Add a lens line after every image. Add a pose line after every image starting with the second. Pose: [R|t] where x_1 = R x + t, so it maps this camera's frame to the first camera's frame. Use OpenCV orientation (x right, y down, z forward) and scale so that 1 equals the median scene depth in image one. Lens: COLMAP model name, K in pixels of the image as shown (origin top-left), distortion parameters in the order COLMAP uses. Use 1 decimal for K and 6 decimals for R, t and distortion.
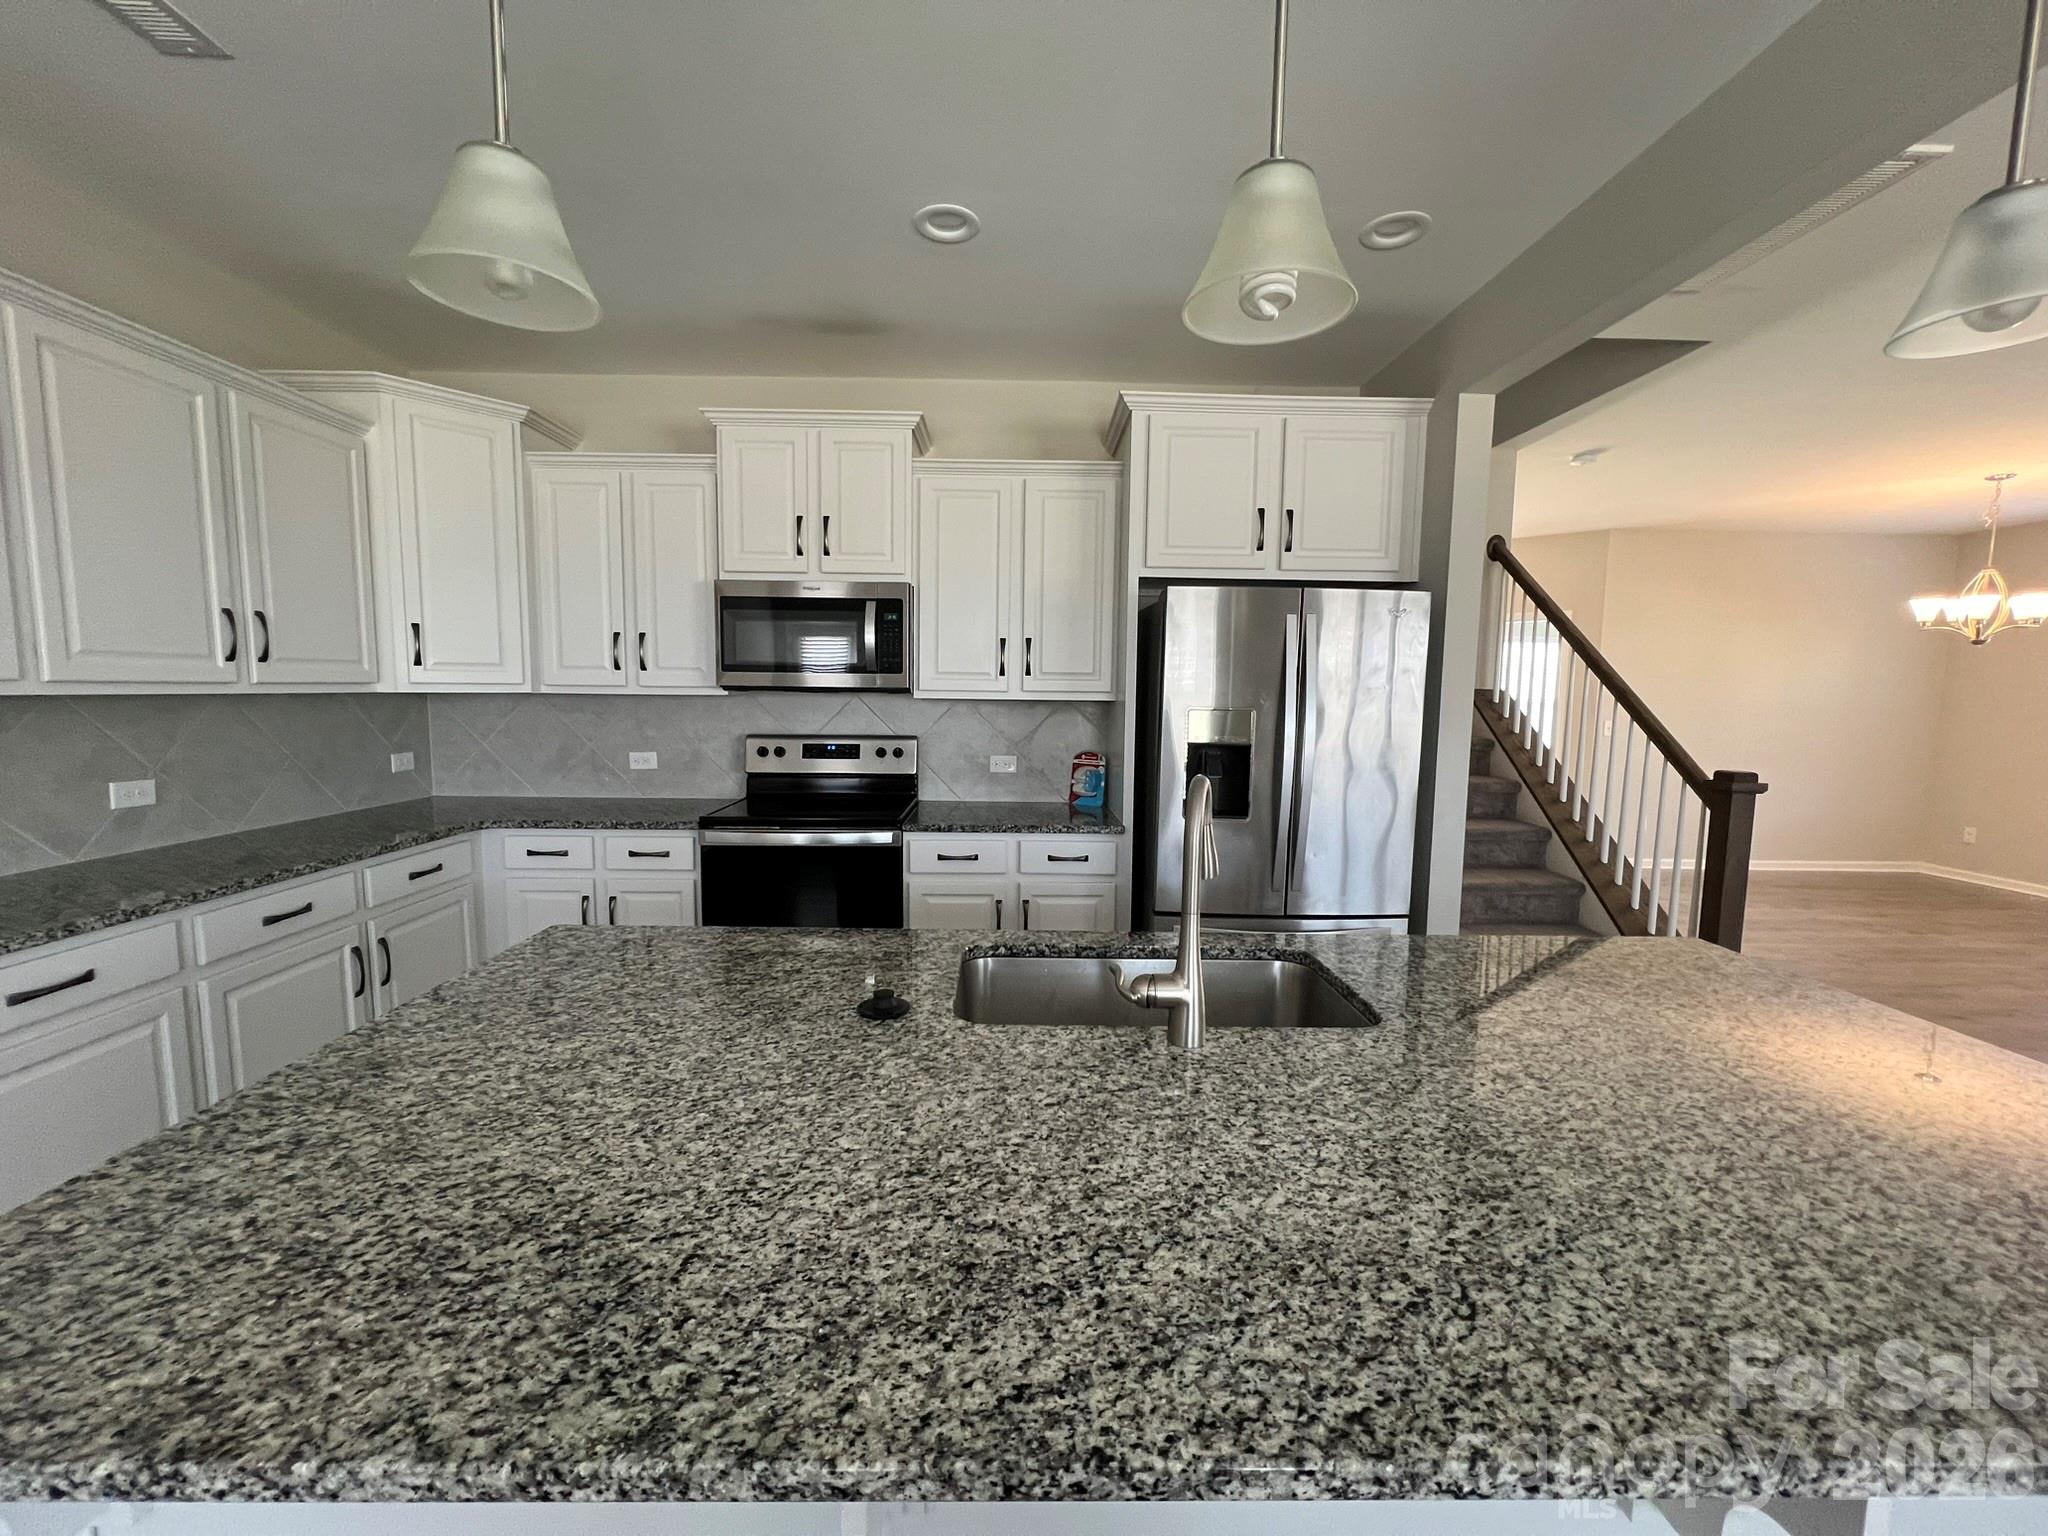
lens RADIAL K [[810.8, 0, 1023.4], [0, 810.8, 765.7], [0, 0, 1]] dist [-0.000274, 0.000615]
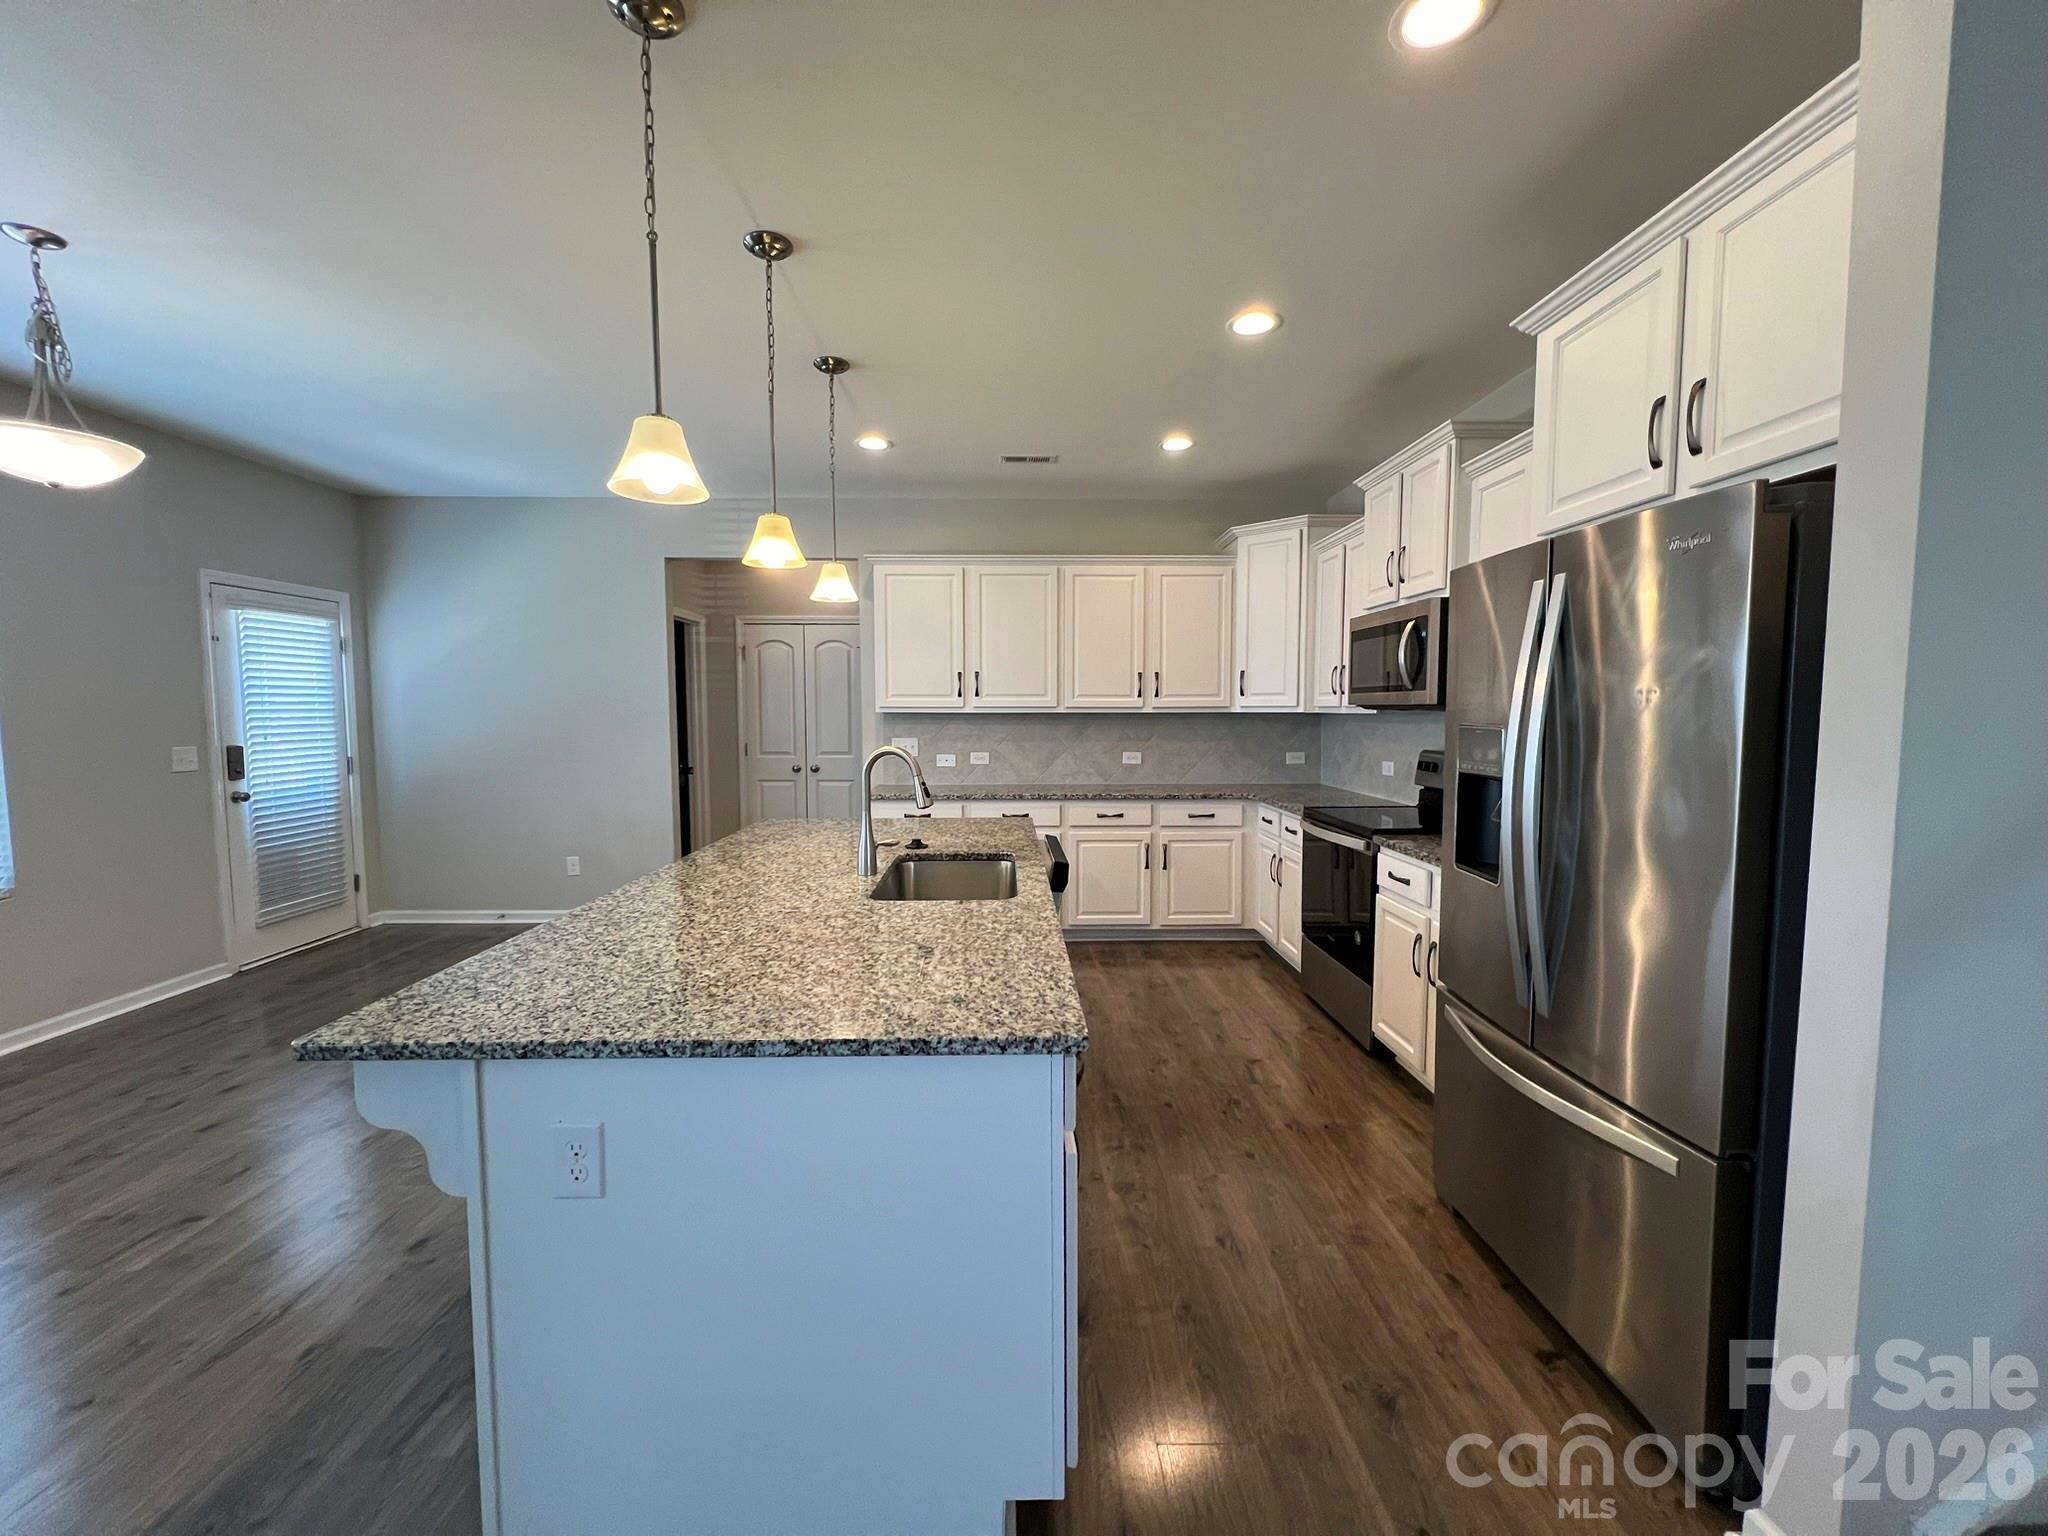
lens RADIAL K [[810.8, 0, 1016.3], [0, 810.8, 765.5], [0, 0, 1]] dist [-0.000274, 0.000615]
pose [[-0.005894, 0.054386, -0.998503, 2.874799], [-0.093788, 0.994088, 0.054700, -0.095182], [0.995575, 0.093970, -0.000758, 1.756284]]
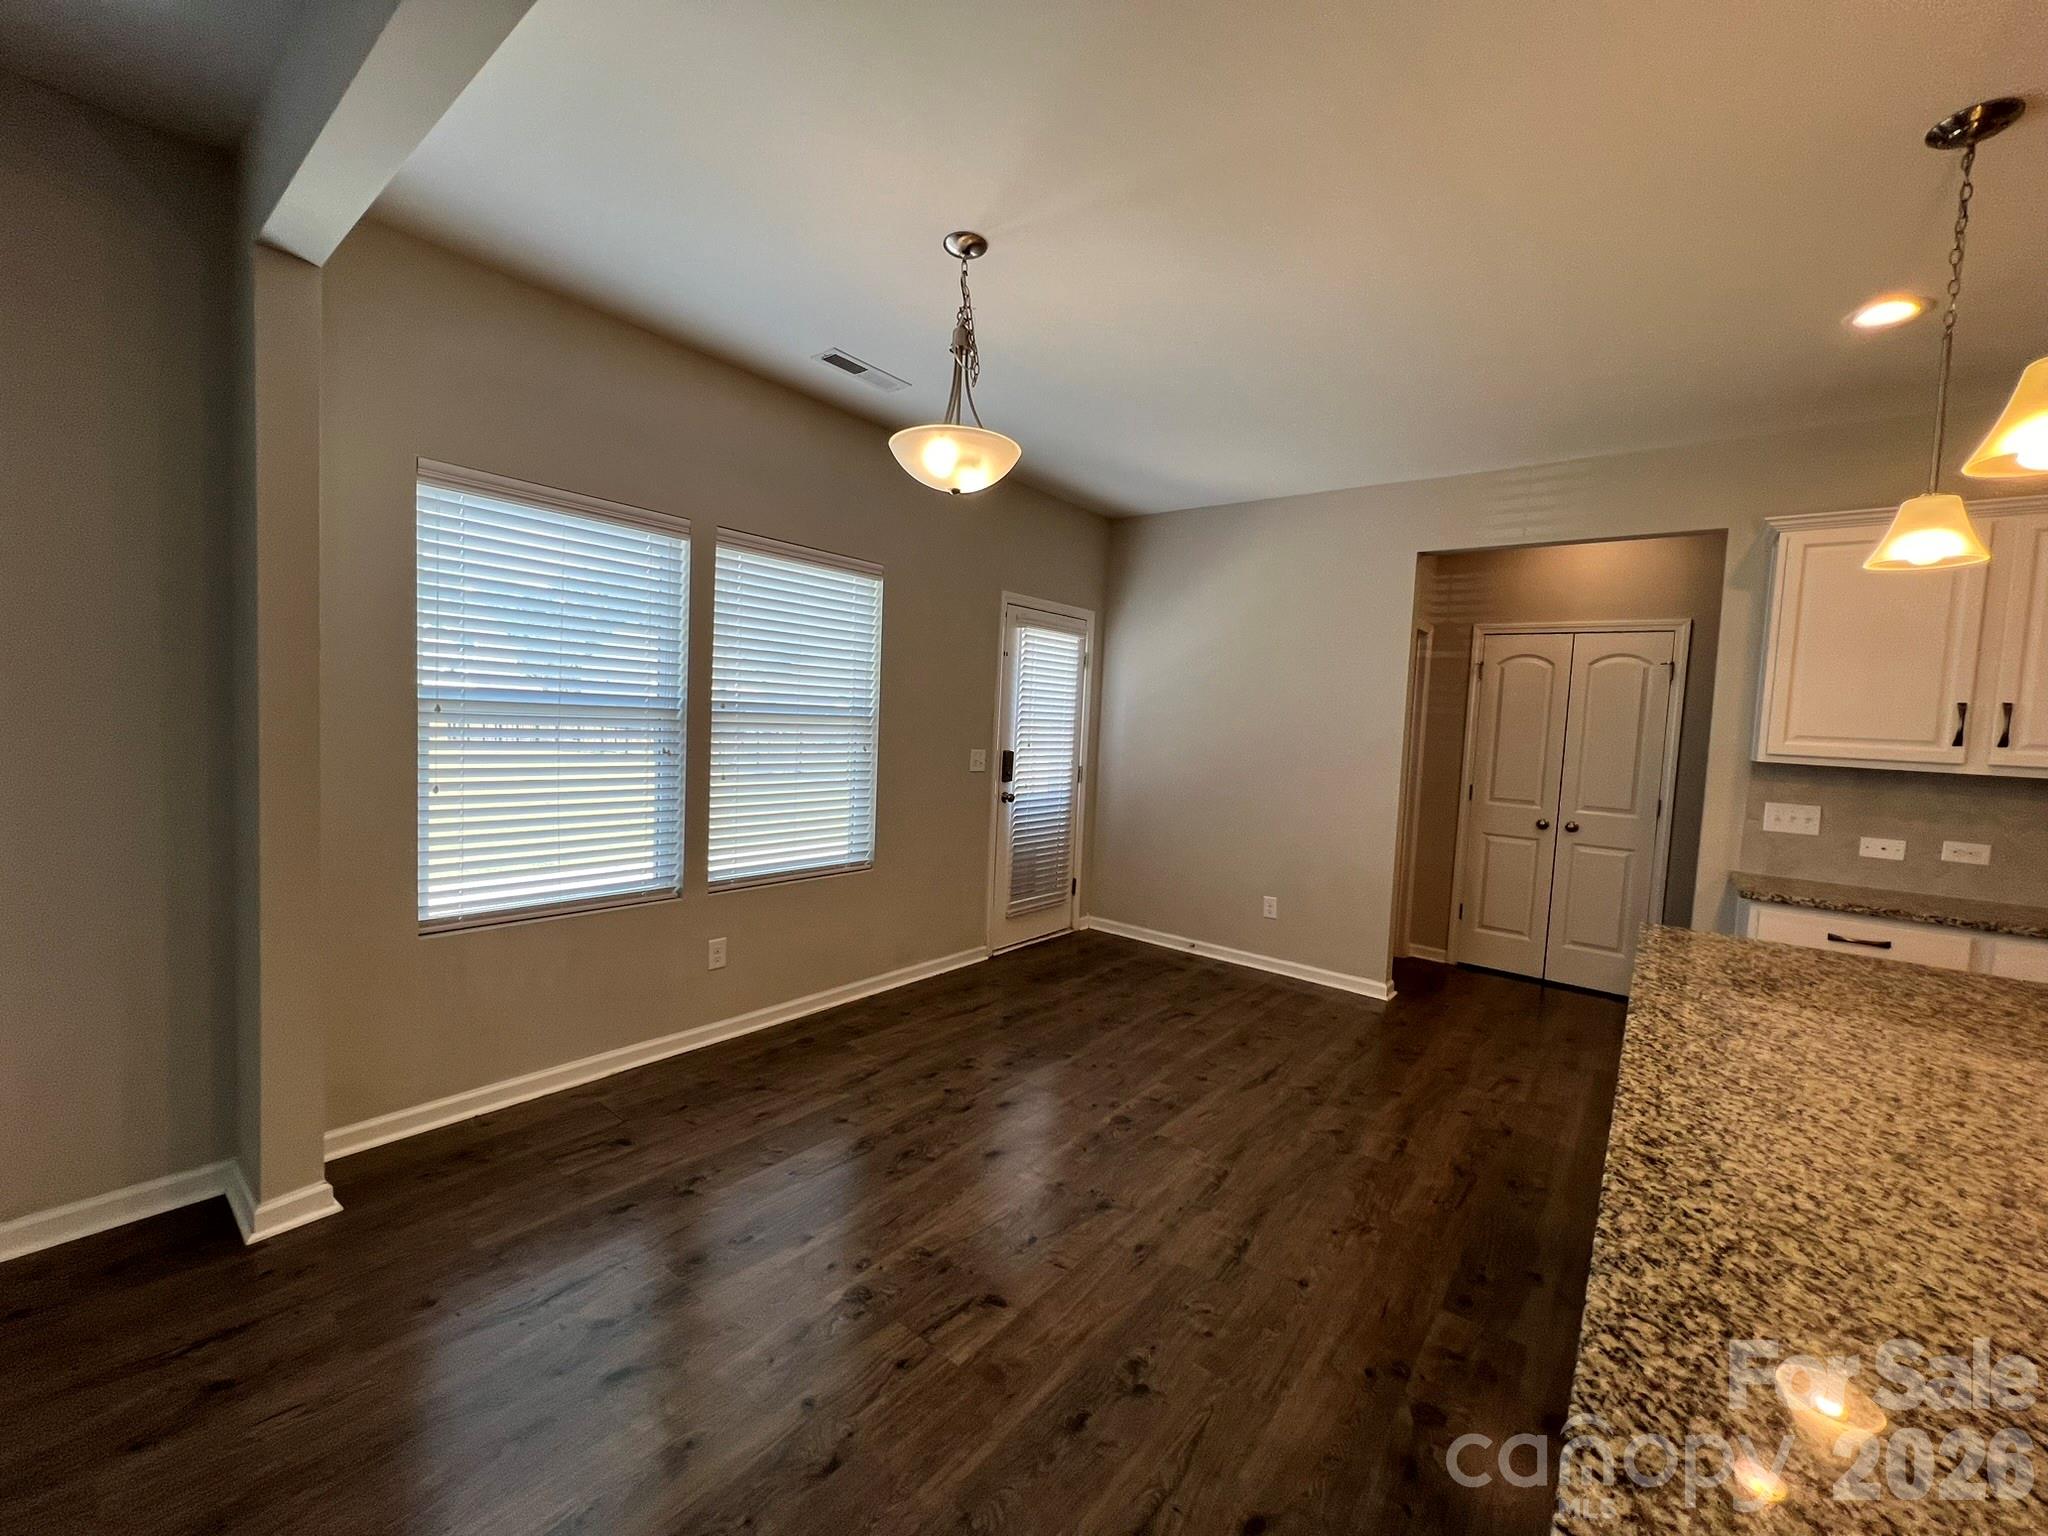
lens RADIAL K [[810.8, 0, 1028.5], [0, 810.8, 773.5], [0, 0, 1]] dist [-0.000274, 0.000615]
pose [[-0.631984, 0.005467, -0.774962, 2.148834], [-0.133326, 0.984299, 0.115672, -0.002629], [0.763427, 0.176425, -0.621332, 0.603683]]
